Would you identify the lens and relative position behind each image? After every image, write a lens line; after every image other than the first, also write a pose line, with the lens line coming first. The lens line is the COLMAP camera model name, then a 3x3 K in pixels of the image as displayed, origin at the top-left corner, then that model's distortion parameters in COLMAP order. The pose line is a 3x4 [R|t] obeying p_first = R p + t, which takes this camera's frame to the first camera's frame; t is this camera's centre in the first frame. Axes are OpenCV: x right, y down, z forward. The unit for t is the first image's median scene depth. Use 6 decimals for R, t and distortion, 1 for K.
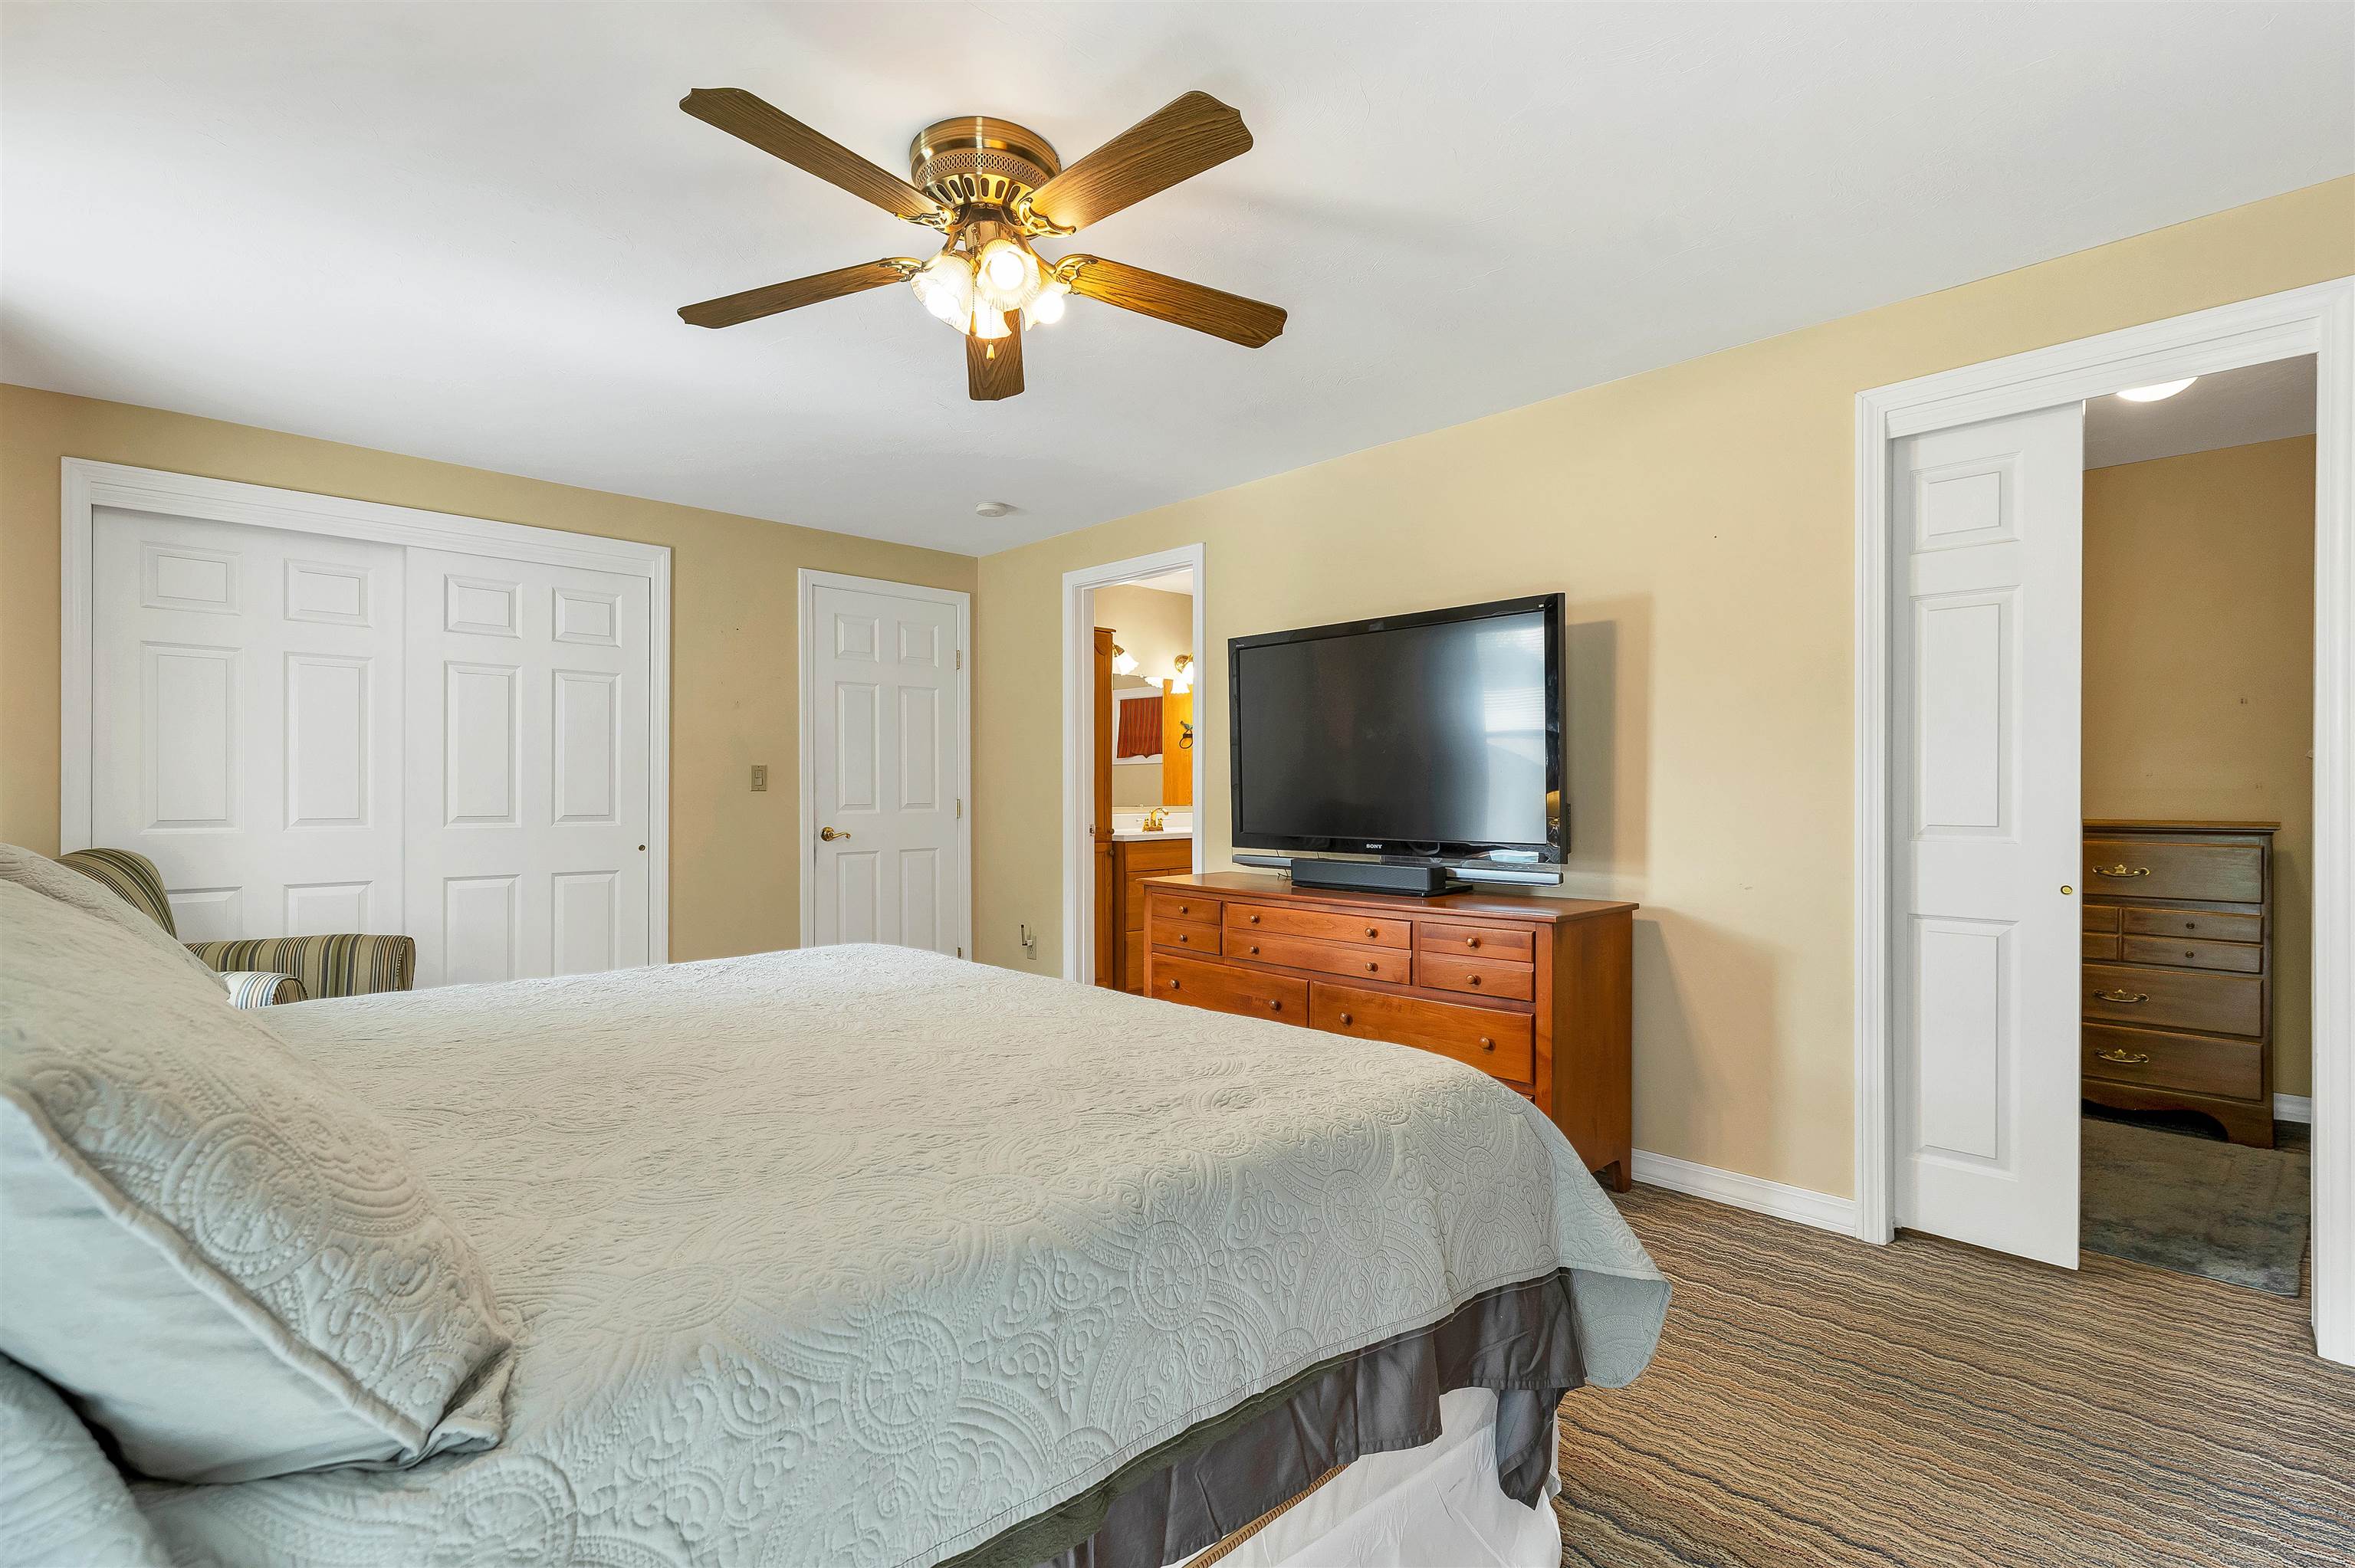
lens RADIAL K [[1076.9, 0, 1178.5], [0, 1076.9, 794.0], [0, 0, 1]] dist [0.018918, 0.001191]
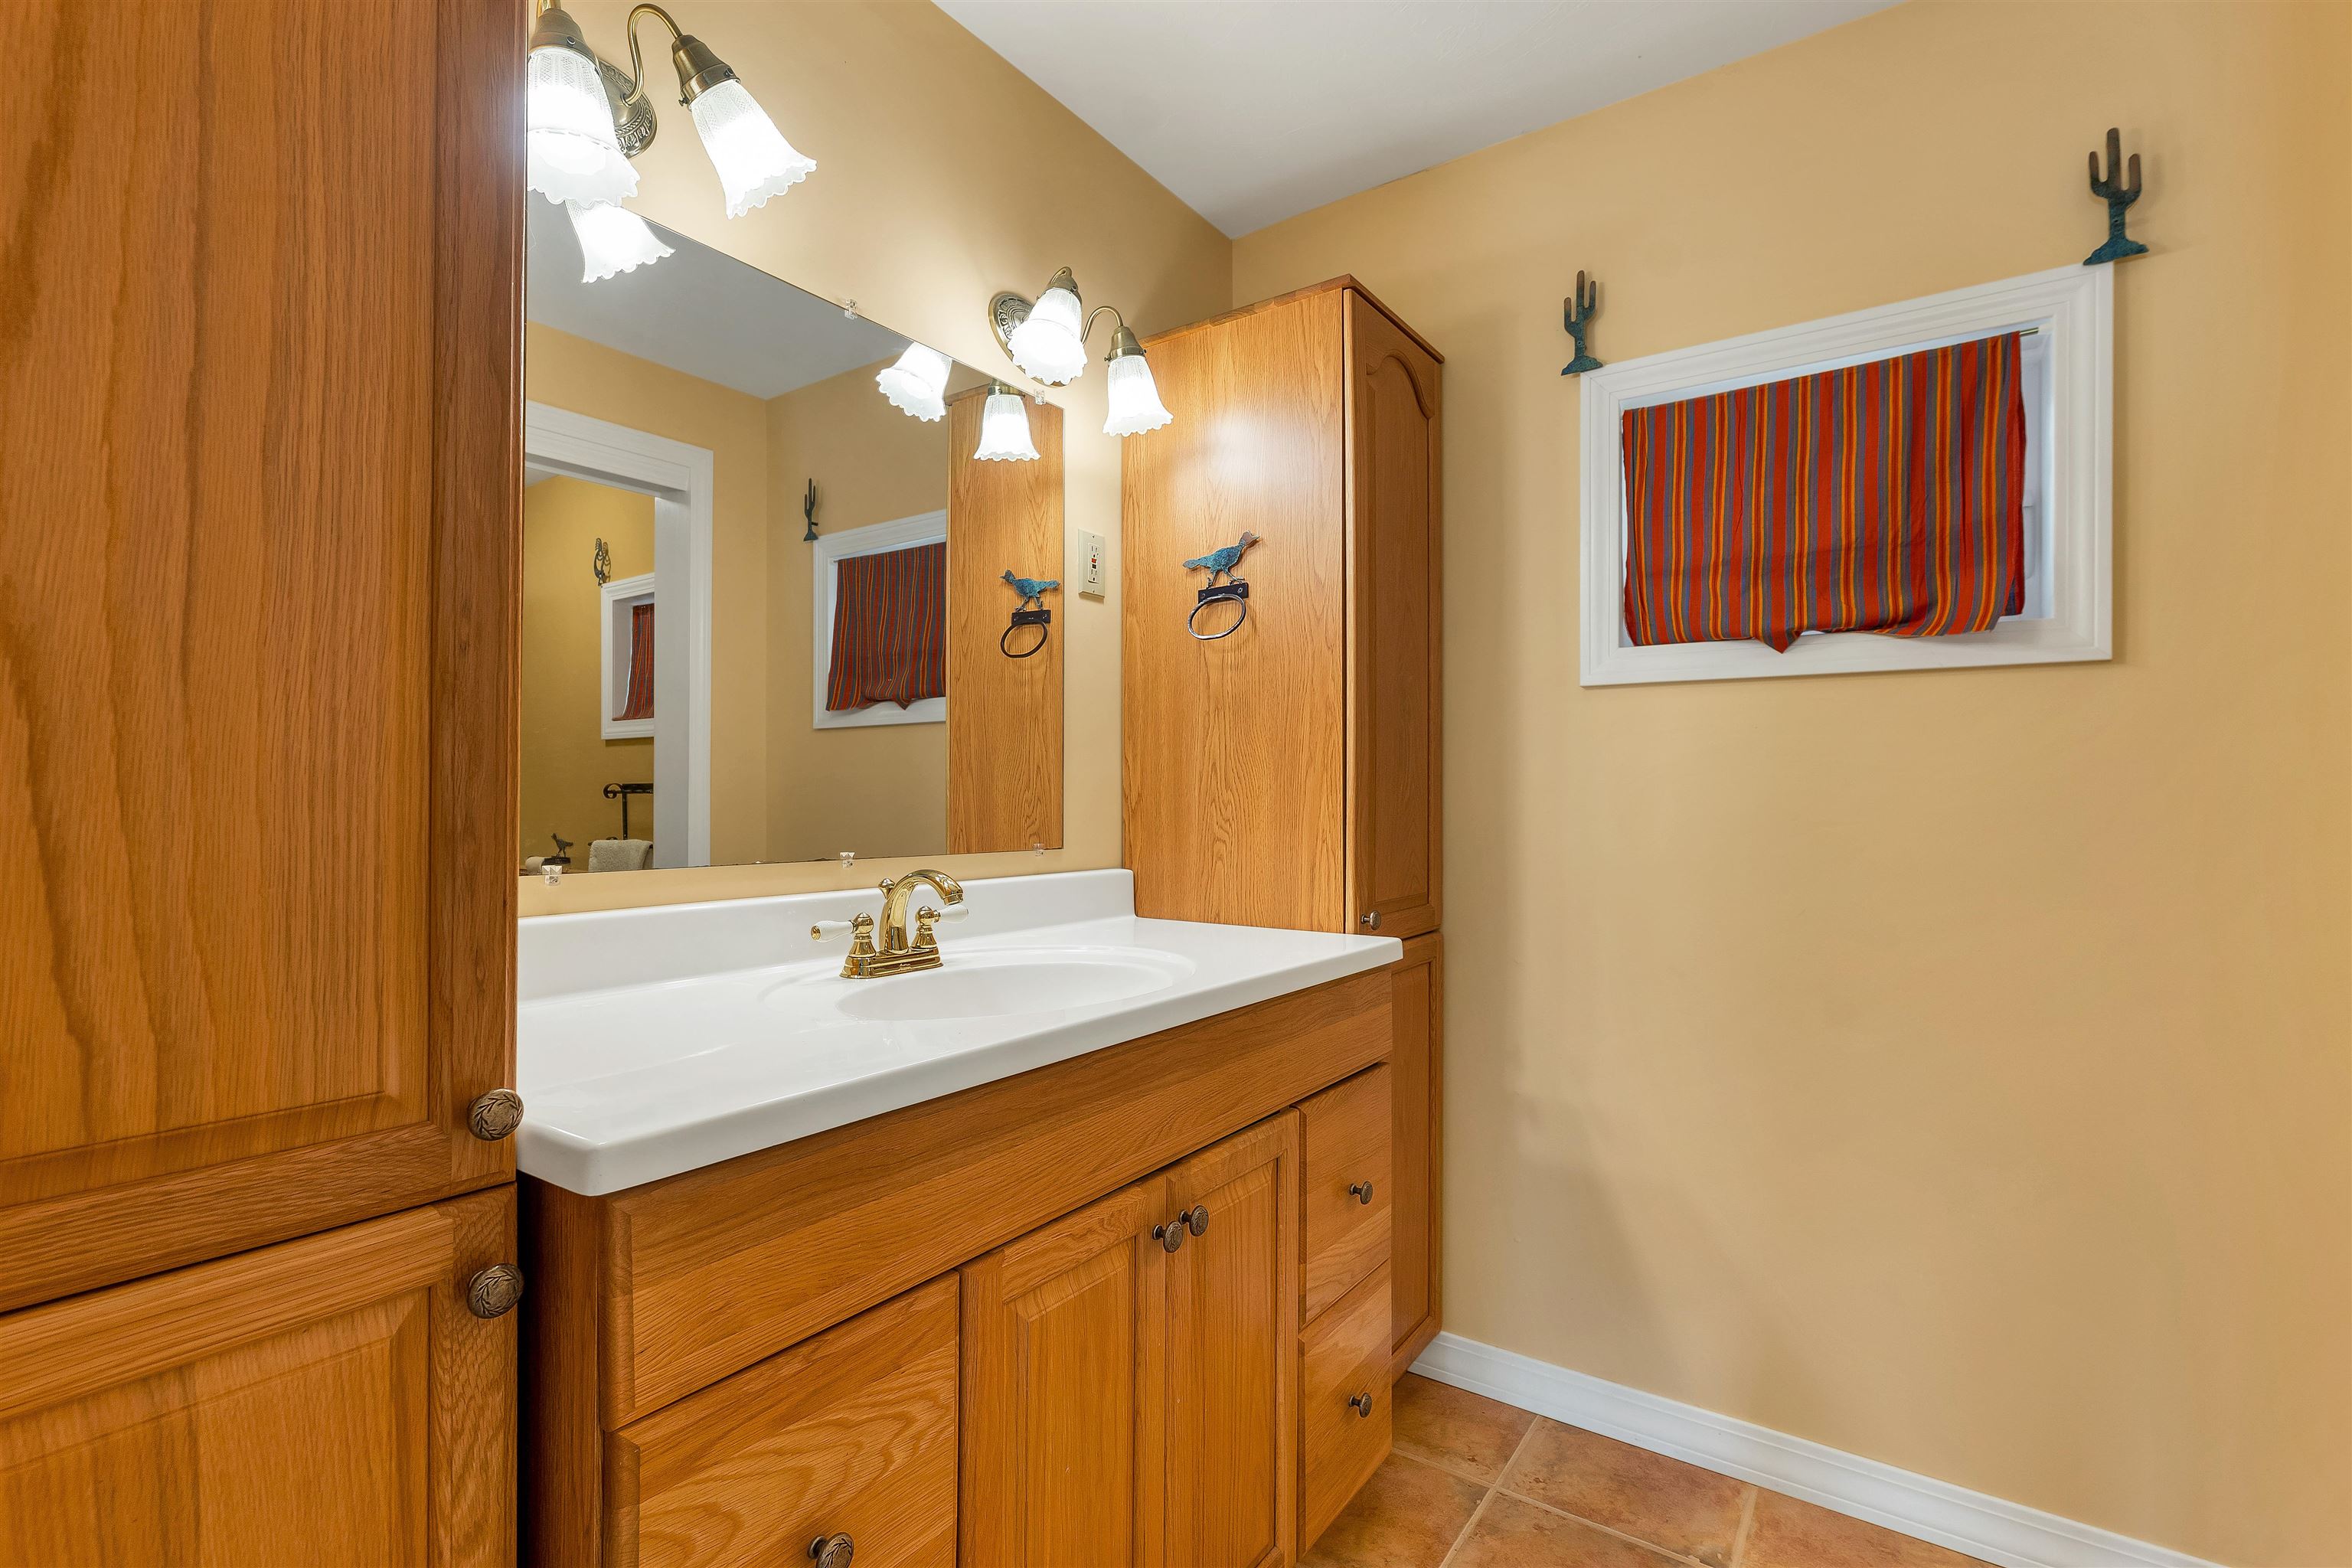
lens RADIAL K [[1075.7, 0, 1180.4], [0, 1075.7, 790.1], [0, 0, 1]] dist [0.018918, 0.001191]
pose [[0.981549, 0.016636, 0.190487, -0.006998], [-0.014469, 0.999814, -0.012762, -0.001775], [-0.190664, 0.009770, 0.981607, 0.688102]]
